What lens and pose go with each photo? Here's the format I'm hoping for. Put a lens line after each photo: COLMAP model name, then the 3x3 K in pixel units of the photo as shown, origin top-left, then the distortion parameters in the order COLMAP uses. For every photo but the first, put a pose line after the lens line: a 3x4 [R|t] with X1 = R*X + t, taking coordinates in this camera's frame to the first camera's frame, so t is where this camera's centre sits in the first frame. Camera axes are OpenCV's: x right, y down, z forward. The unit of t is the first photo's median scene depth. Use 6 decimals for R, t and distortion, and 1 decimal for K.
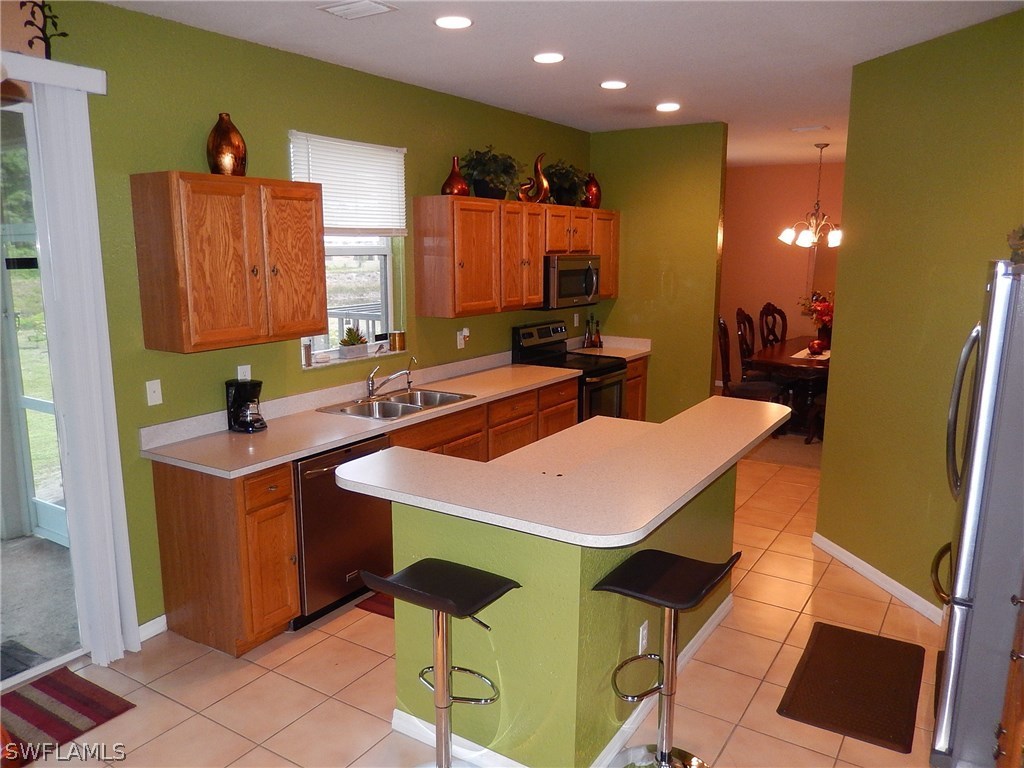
lens RADIAL K [[766.8, 0, 511.3], [0, 766.8, 383.5], [0, 0, 1]] dist [-0.000182, -0.006528]
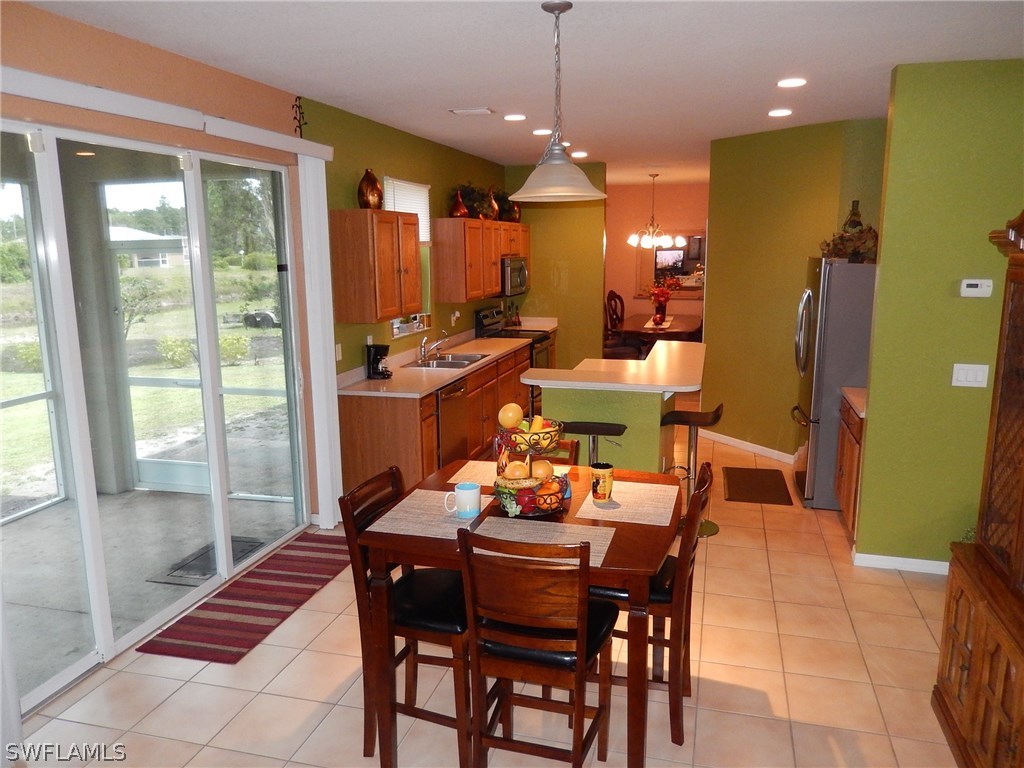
lens RADIAL K [[766.8, 0, 514.1], [0, 766.8, 388.1], [0, 0, 1]] dist [-0.000182, -0.006528]
pose [[0.952580, -0.069047, 0.296350, -0.409478], [0.067925, 0.997591, 0.014093, 0.058267], [-0.296609, 0.006705, 0.954975, -0.383575]]
